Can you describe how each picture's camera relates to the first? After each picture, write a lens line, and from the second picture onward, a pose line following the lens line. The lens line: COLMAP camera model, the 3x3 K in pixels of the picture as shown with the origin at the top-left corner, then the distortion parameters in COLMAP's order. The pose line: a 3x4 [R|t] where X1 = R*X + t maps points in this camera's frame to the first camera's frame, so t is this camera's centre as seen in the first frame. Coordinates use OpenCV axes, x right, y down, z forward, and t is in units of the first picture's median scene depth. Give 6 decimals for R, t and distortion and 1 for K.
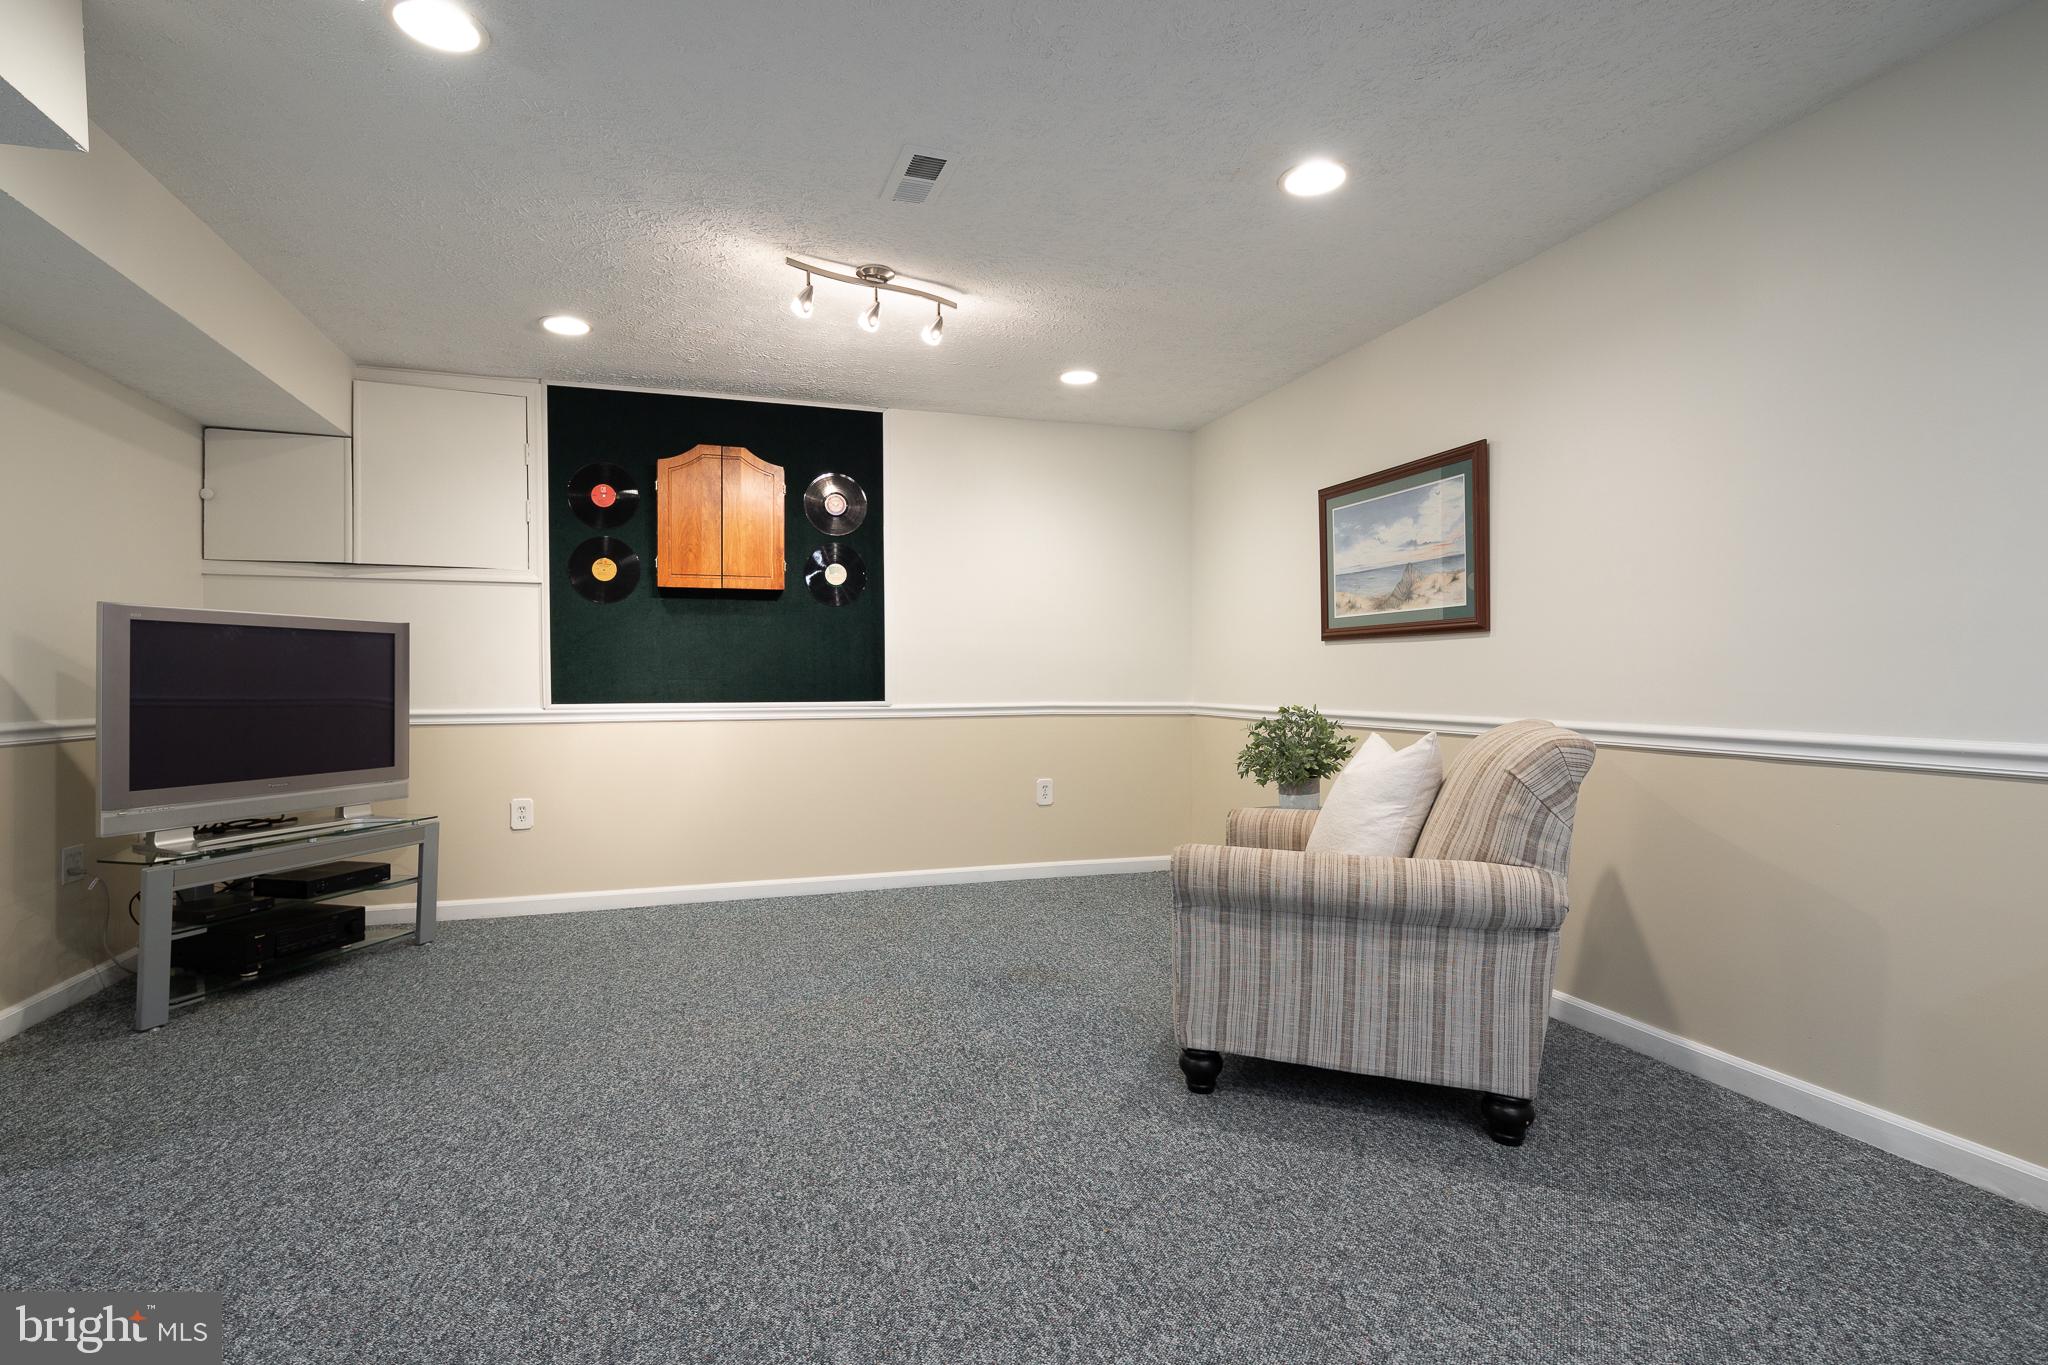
lens RADIAL K [[974.0, 0, 1020.4], [0, 974.0, 682.0], [0, 0, 1]] dist [0.005204, 0.000501]
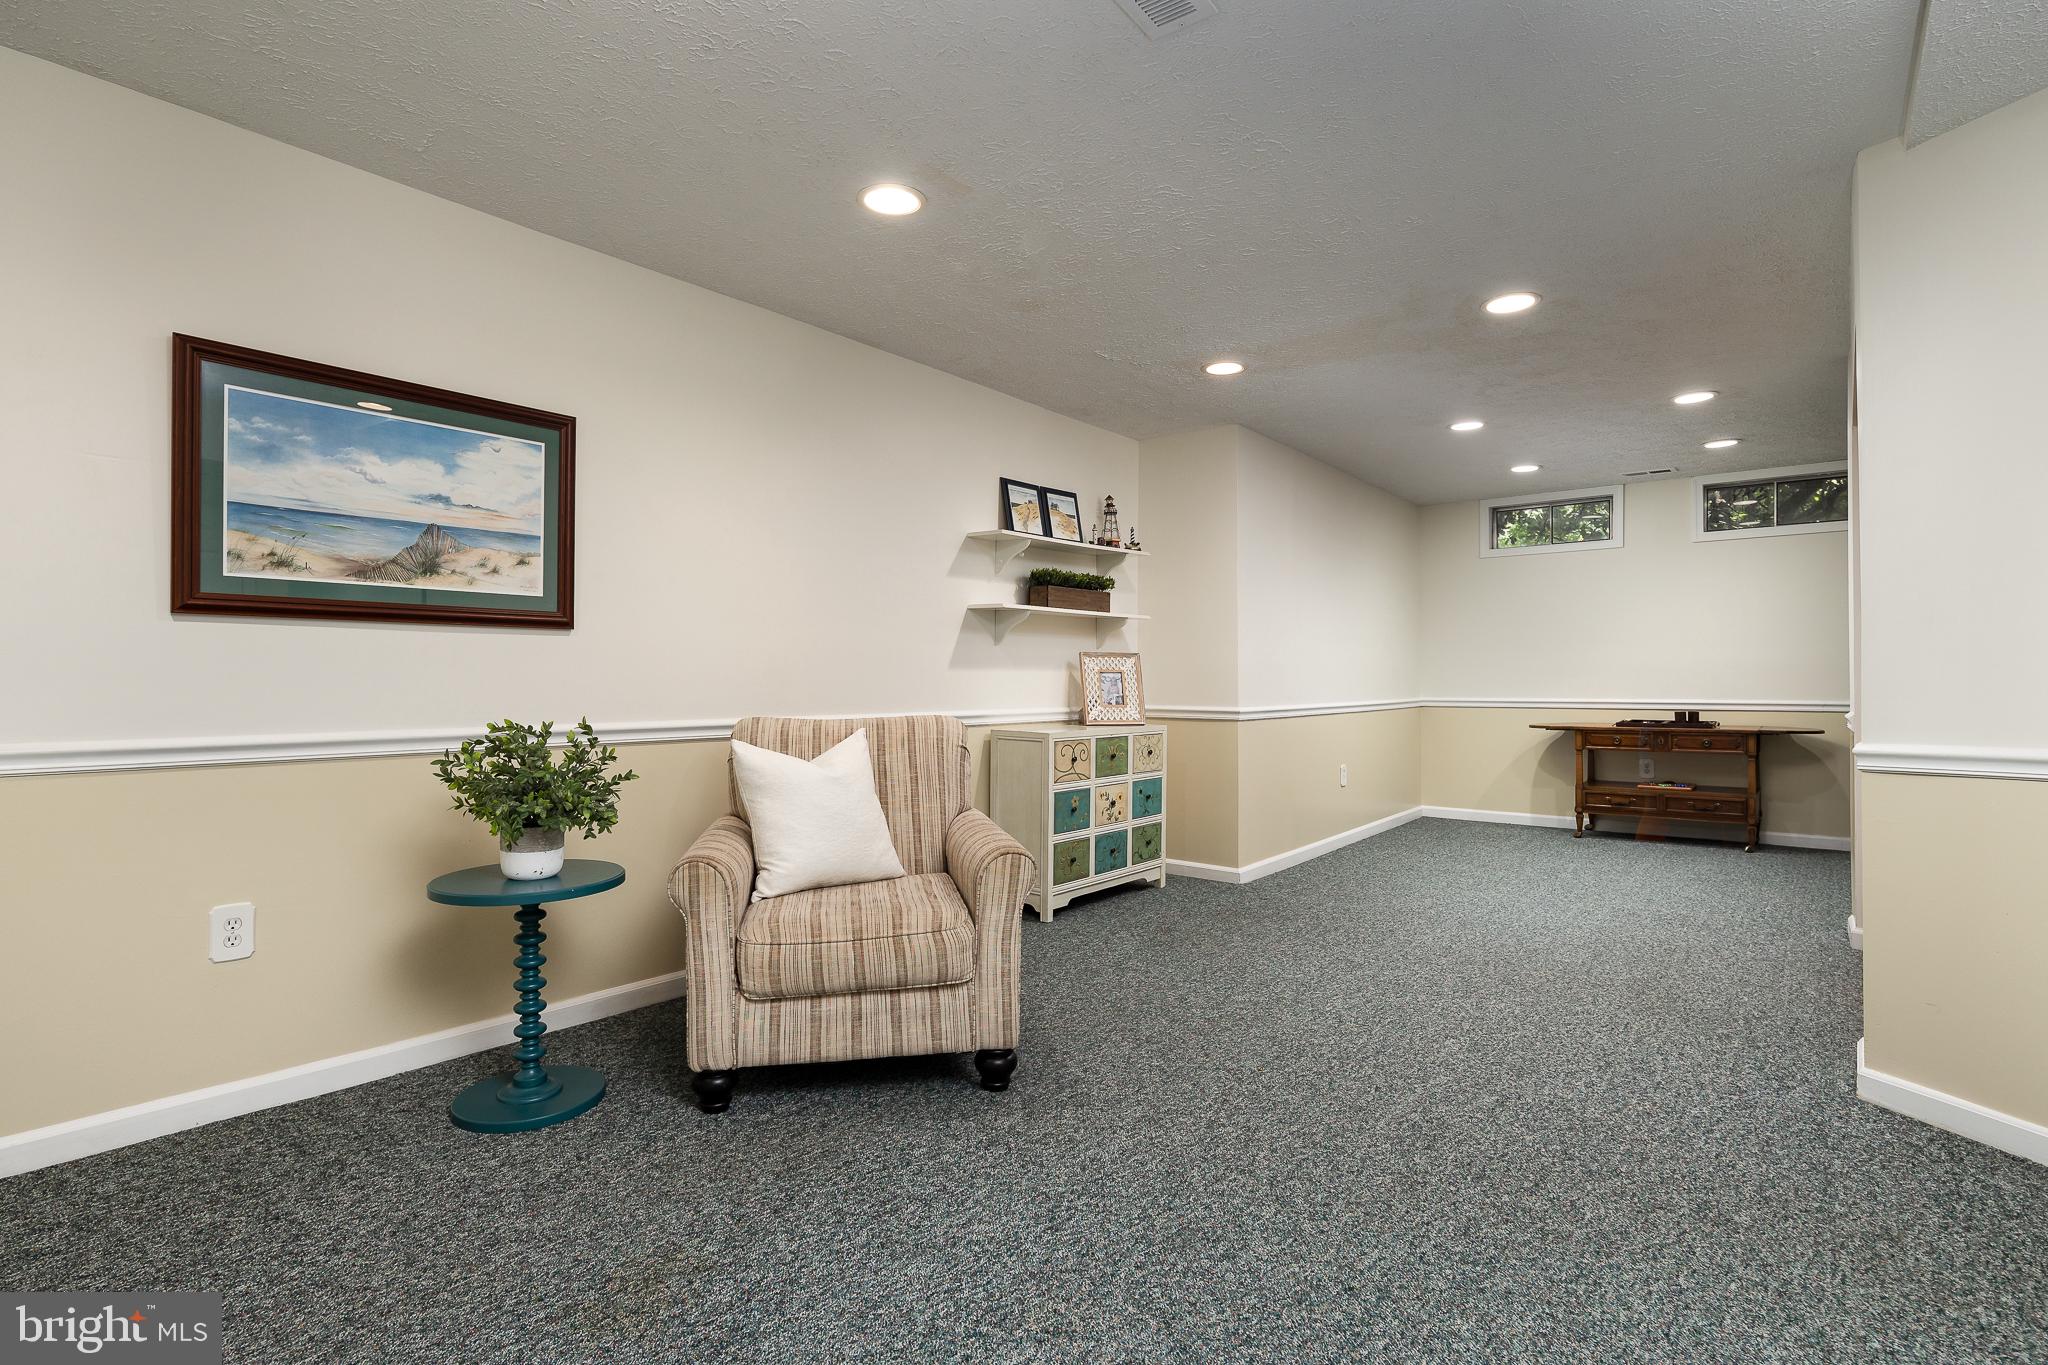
lens RADIAL K [[974.0, 0, 1019.1], [0, 974.0, 683.6], [0, 0, 1]] dist [0.005204, 0.000501]
pose [[-0.534067, -0.005337, 0.845426, -0.495004], [0.001274, 0.999974, 0.007117, -0.007068], [-0.845441, 0.004878, -0.534046, 1.100190]]
